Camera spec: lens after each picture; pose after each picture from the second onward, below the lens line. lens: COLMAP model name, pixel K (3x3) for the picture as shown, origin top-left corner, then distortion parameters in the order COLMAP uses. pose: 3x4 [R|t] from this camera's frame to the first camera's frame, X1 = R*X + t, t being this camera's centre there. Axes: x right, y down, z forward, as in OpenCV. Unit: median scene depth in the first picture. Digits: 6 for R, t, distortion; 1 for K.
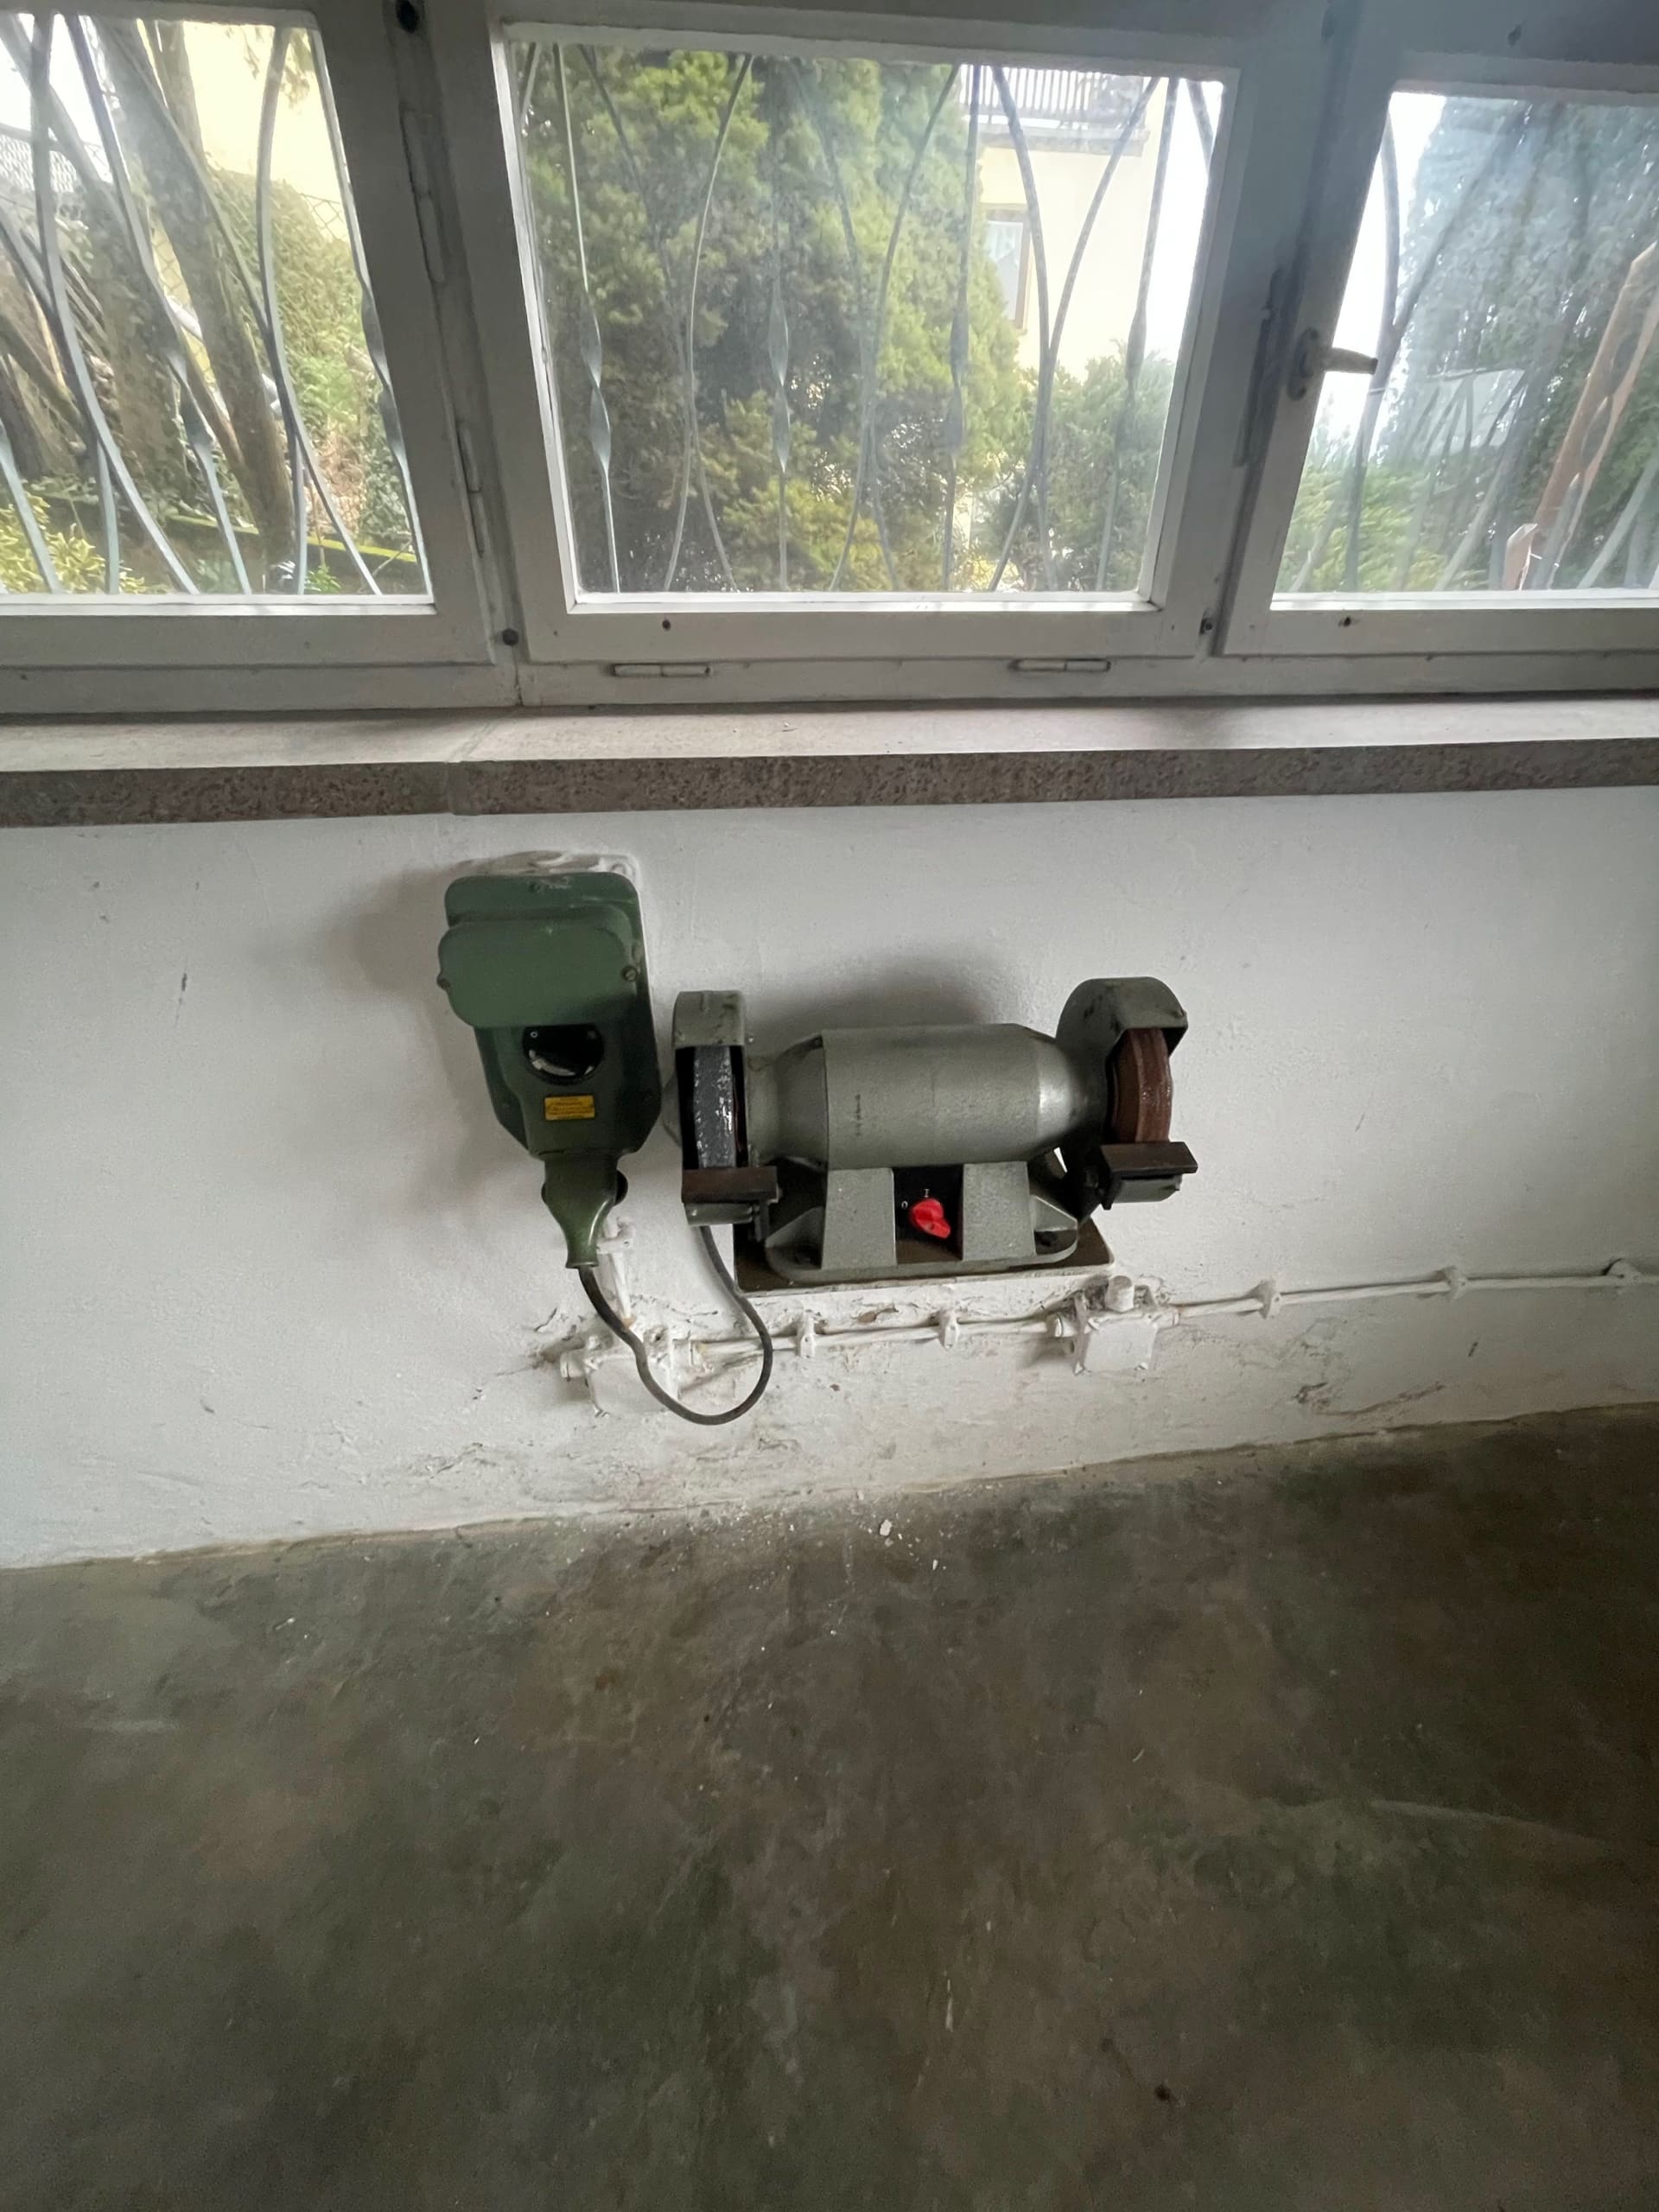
lens RADIAL K [[884.8, 0, 829.0], [0, 884.8, 1098.9], [0, 0, 1]] dist [-0.005483, 0.000833]
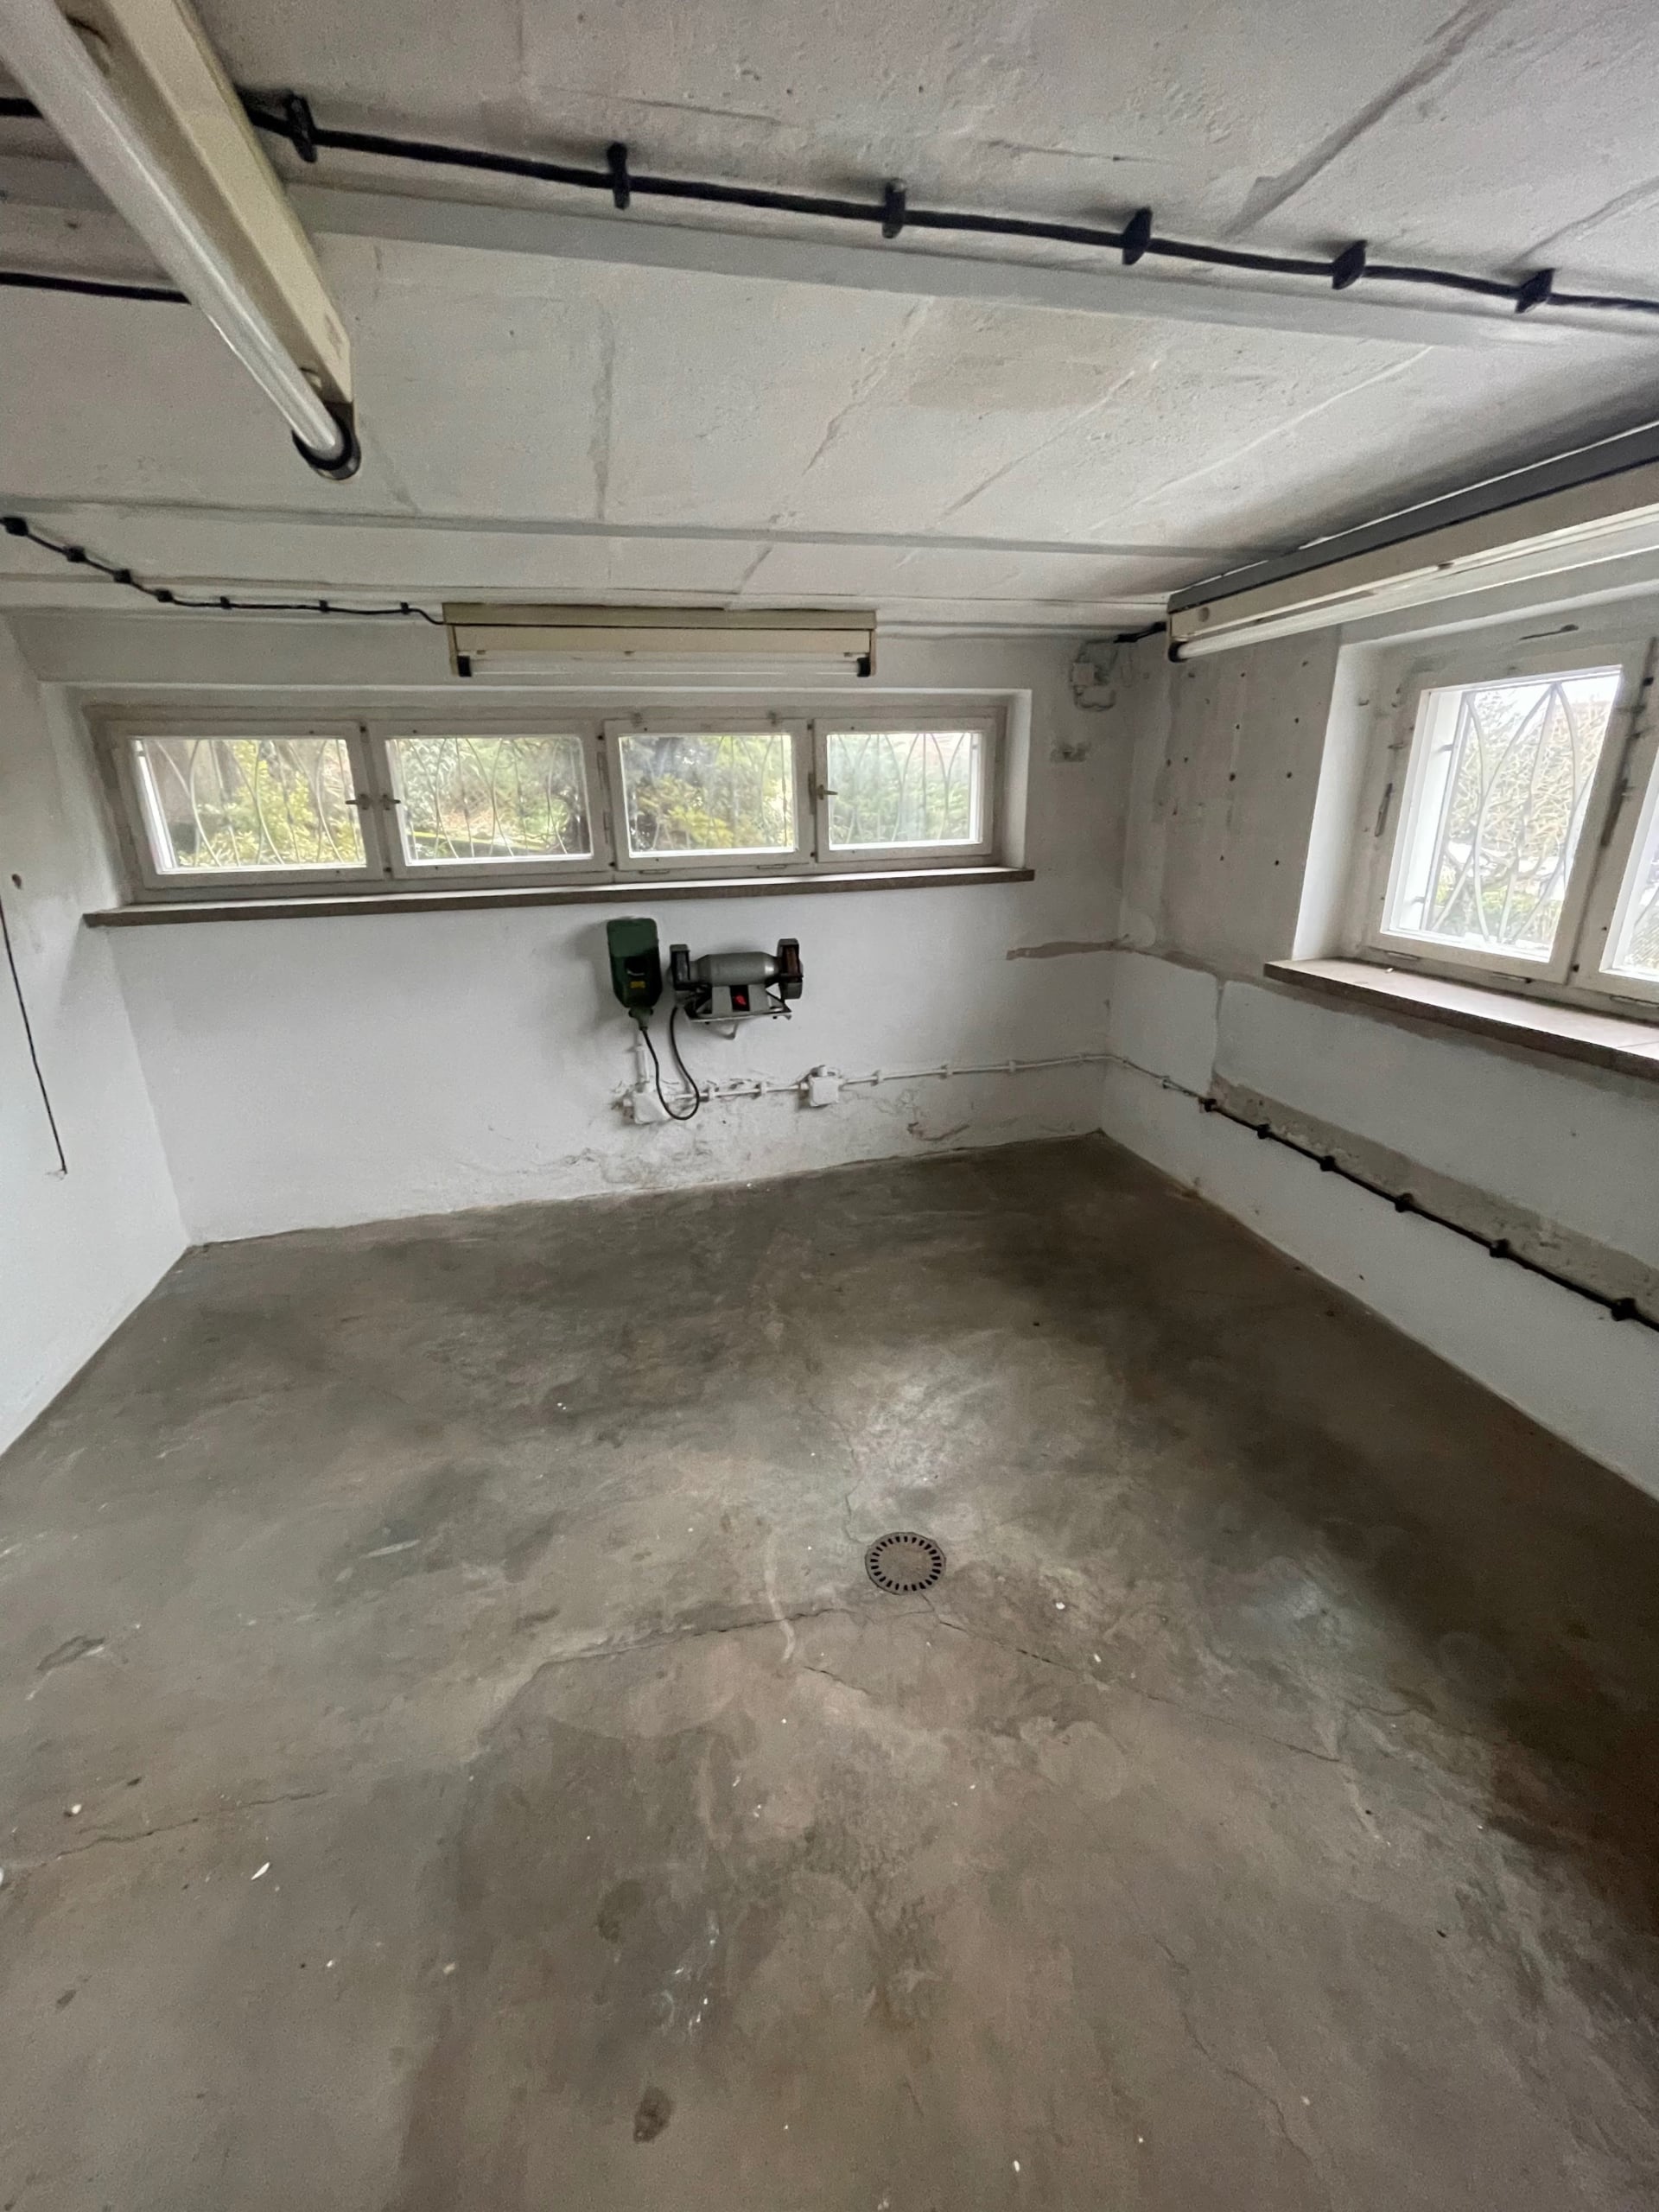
lens RADIAL K [[884.8, 0, 824.0], [0, 884.8, 1104.5], [0, 0, 1]] dist [-0.005483, 0.000833]
pose [[0.990954, -0.068742, 0.115262, 0.002376], [0.093713, 0.969226, -0.227639, 1.262344], [-0.096066, 0.236382, 0.966900, -2.222590]]
